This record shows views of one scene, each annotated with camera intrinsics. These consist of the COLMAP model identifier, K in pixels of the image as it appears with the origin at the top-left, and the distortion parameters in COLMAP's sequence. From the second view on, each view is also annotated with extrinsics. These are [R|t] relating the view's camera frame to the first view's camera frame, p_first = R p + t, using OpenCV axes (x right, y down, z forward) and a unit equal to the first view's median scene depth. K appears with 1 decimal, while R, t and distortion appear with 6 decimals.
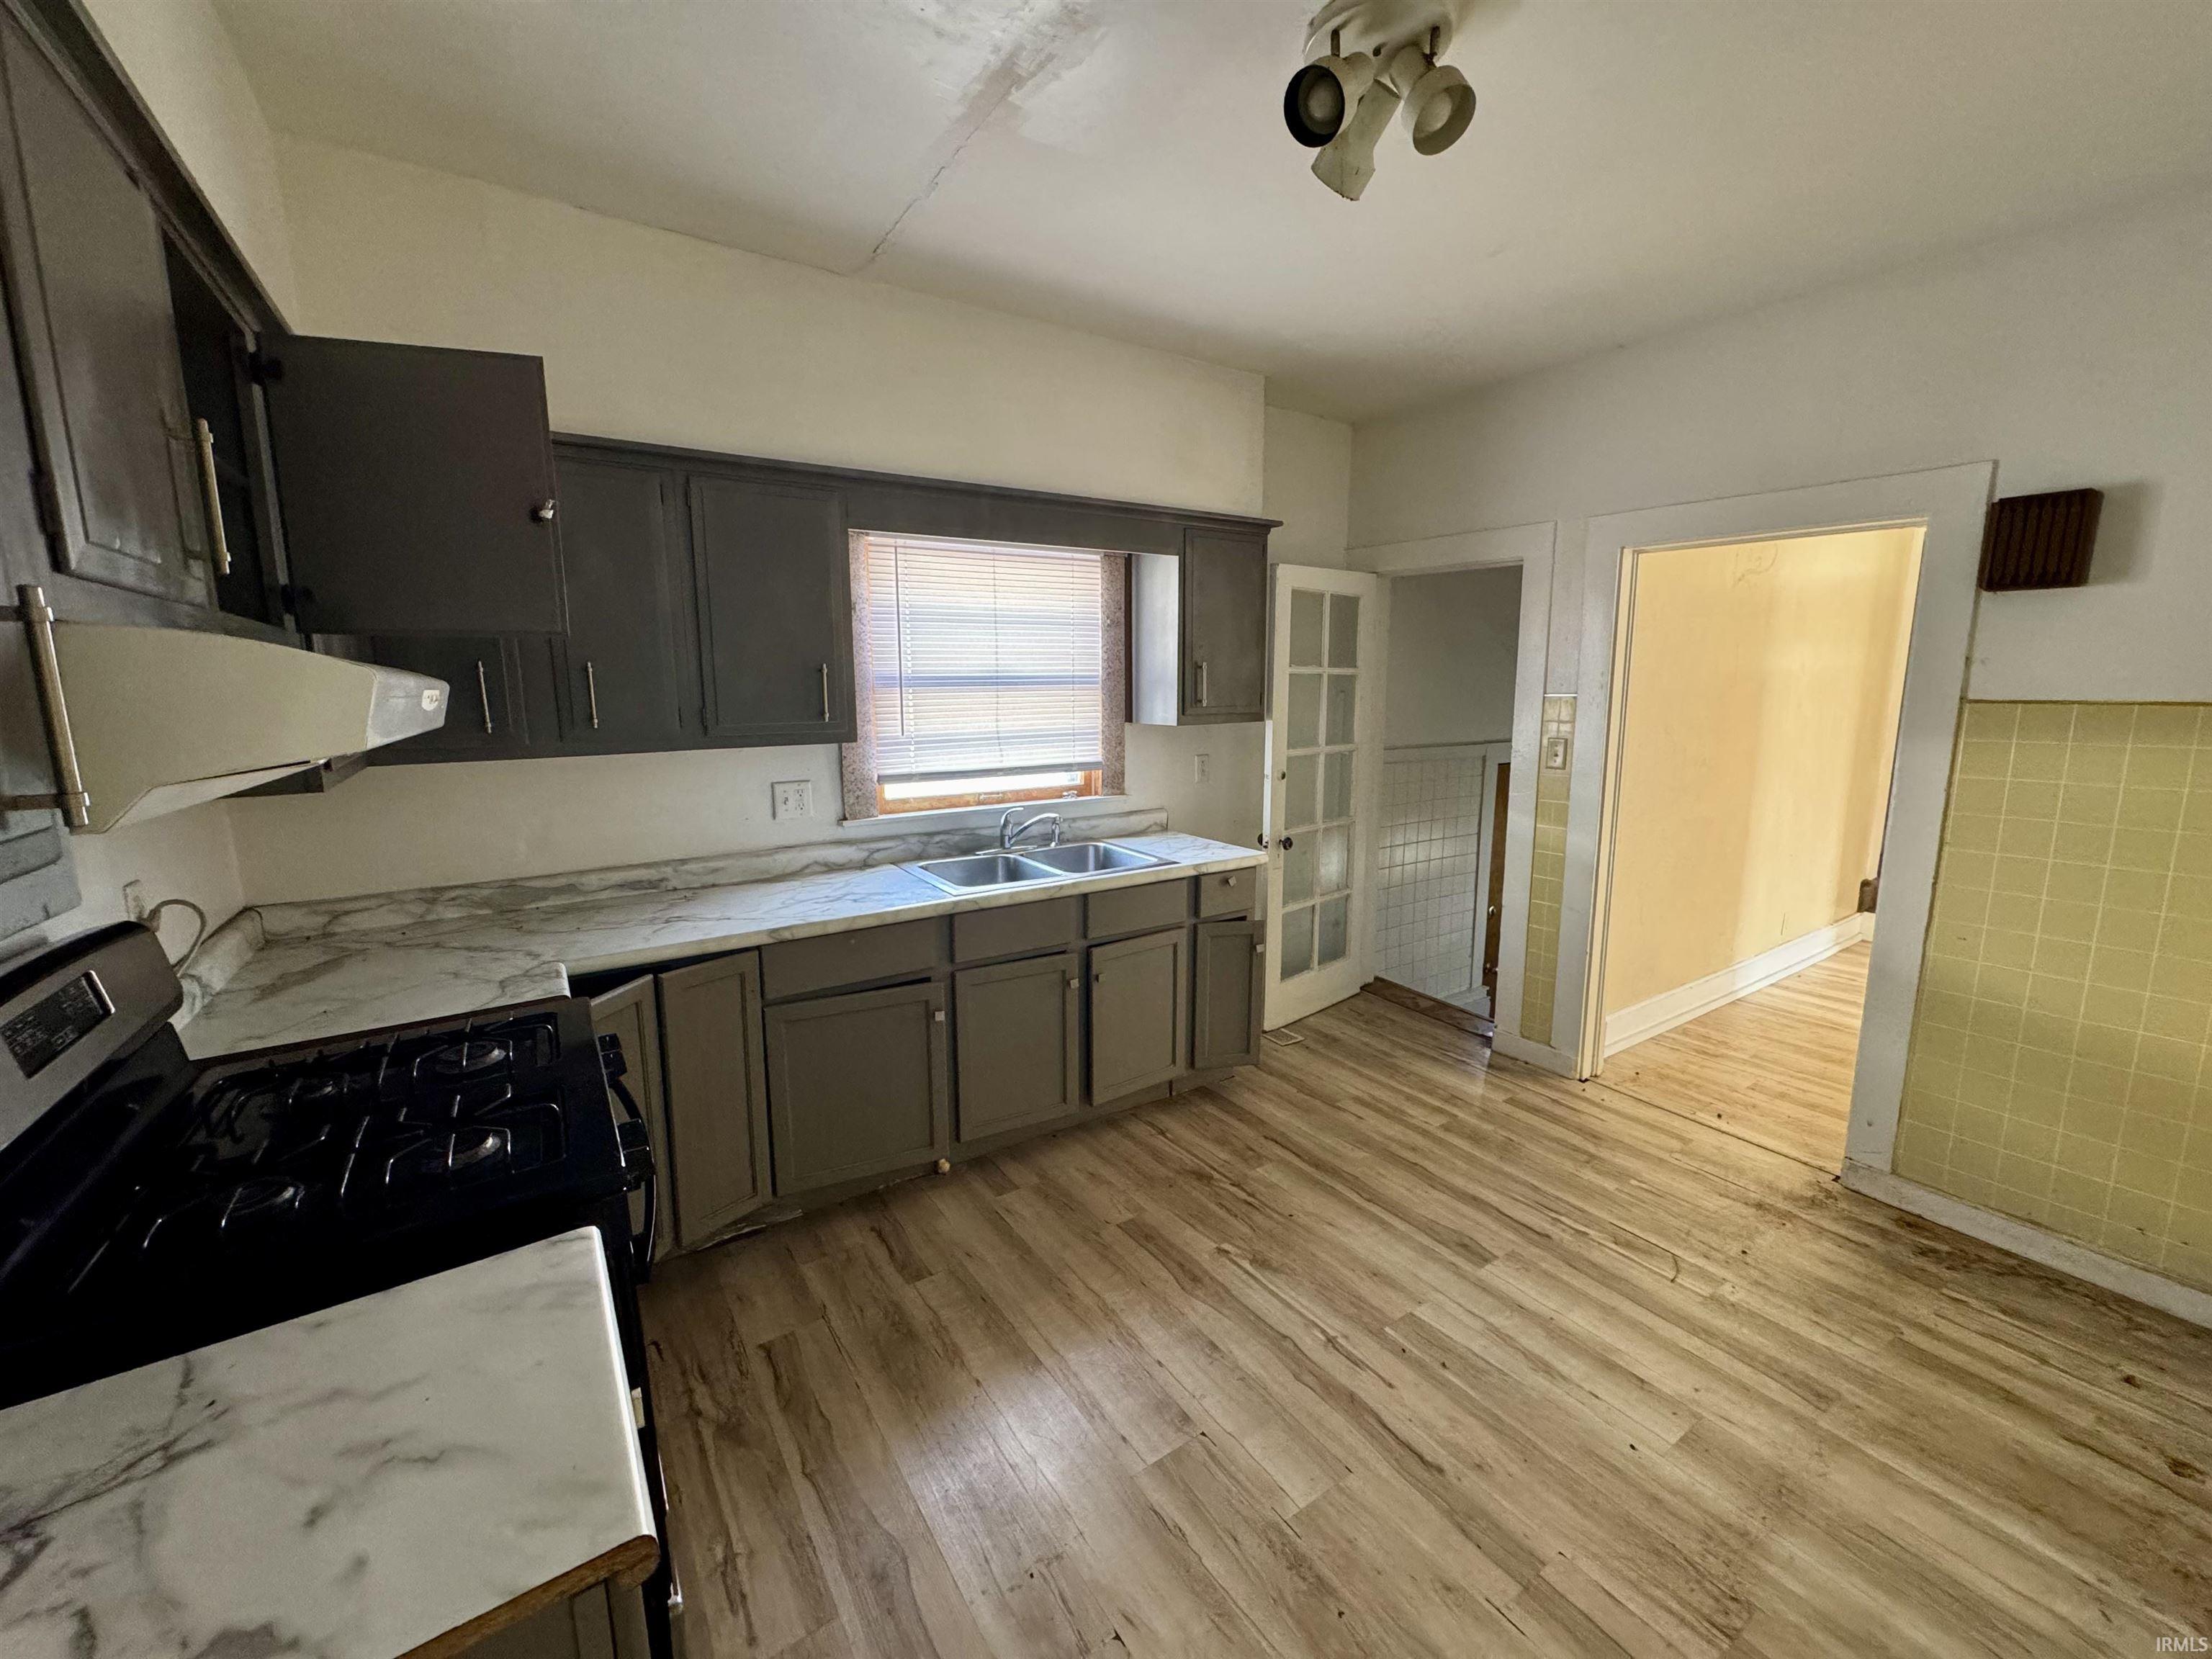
lens RADIAL K [[886.6, 0, 1106.0], [0, 886.6, 829.5], [0, 0, 1]] dist [-0.000705, 0.000033]
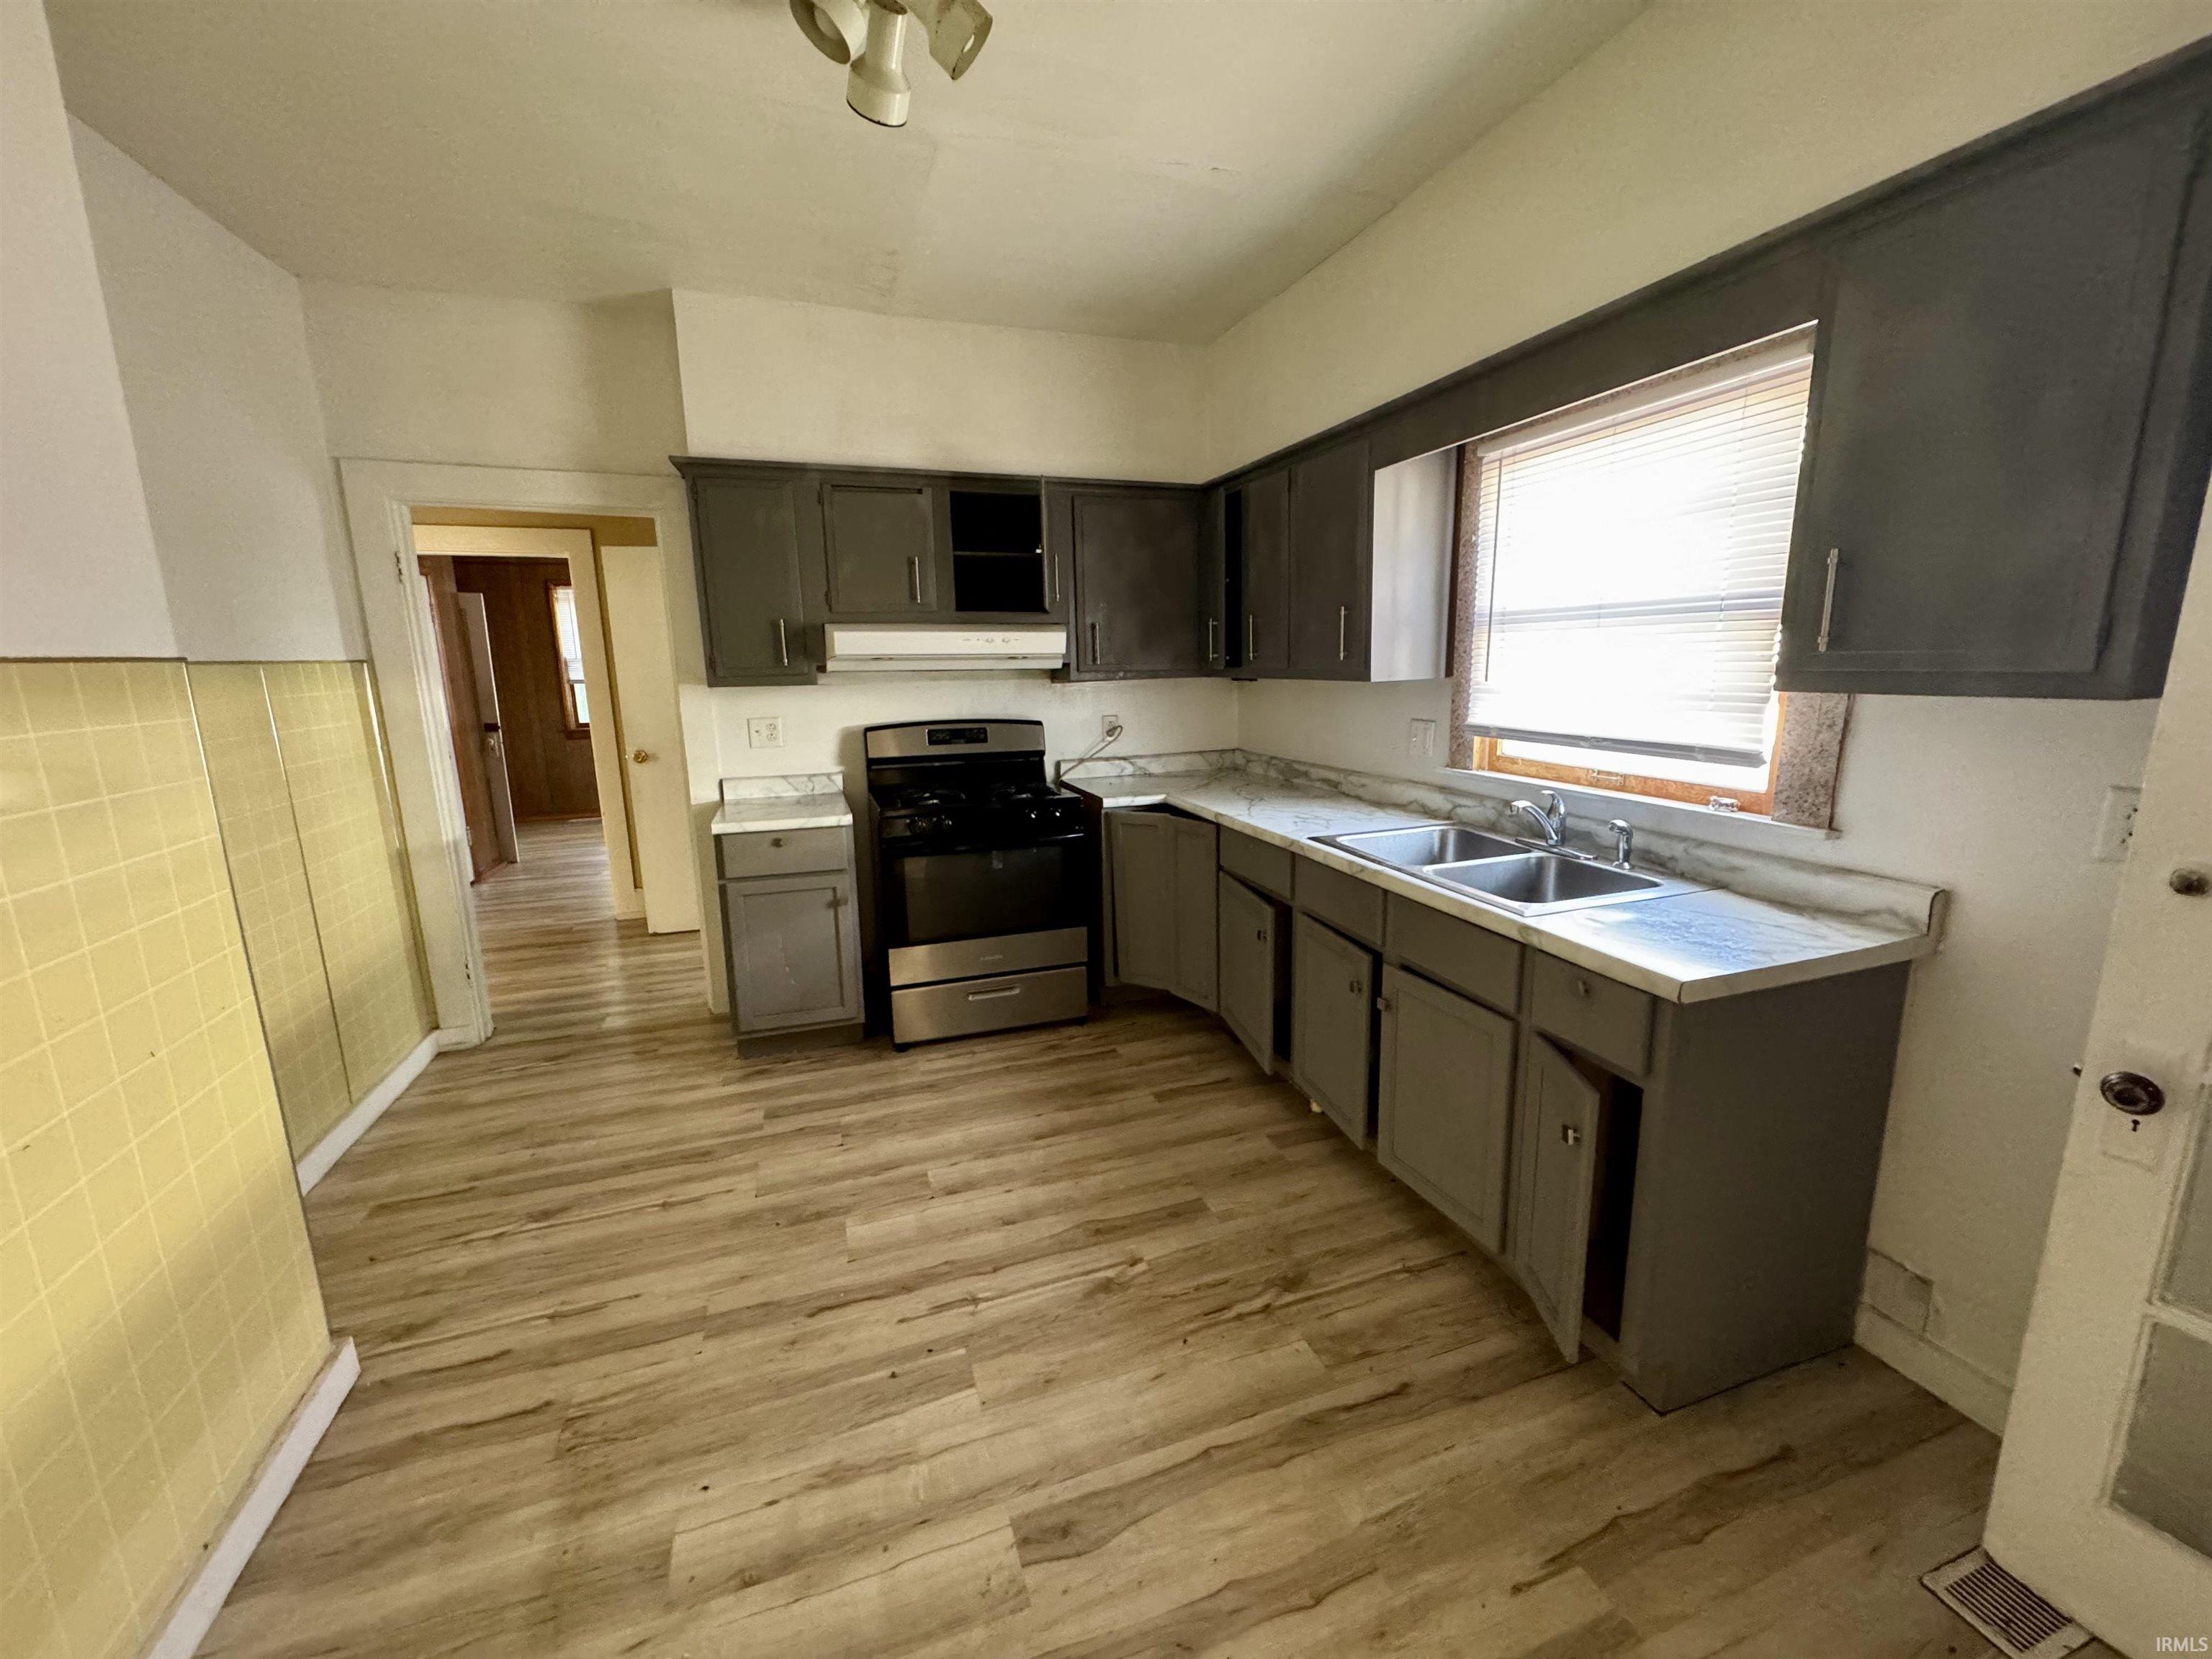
lens RADIAL K [[887.9, 0, 1106.0], [0, 887.9, 829.5], [0, 0, 1]] dist [-0.003223, -0.000150]
pose [[-0.264698, 0.194055, -0.944605, 0.926704], [-0.143132, 0.960788, 0.237488, -0.154362], [0.953650, 0.198066, -0.226543, 1.123542]]
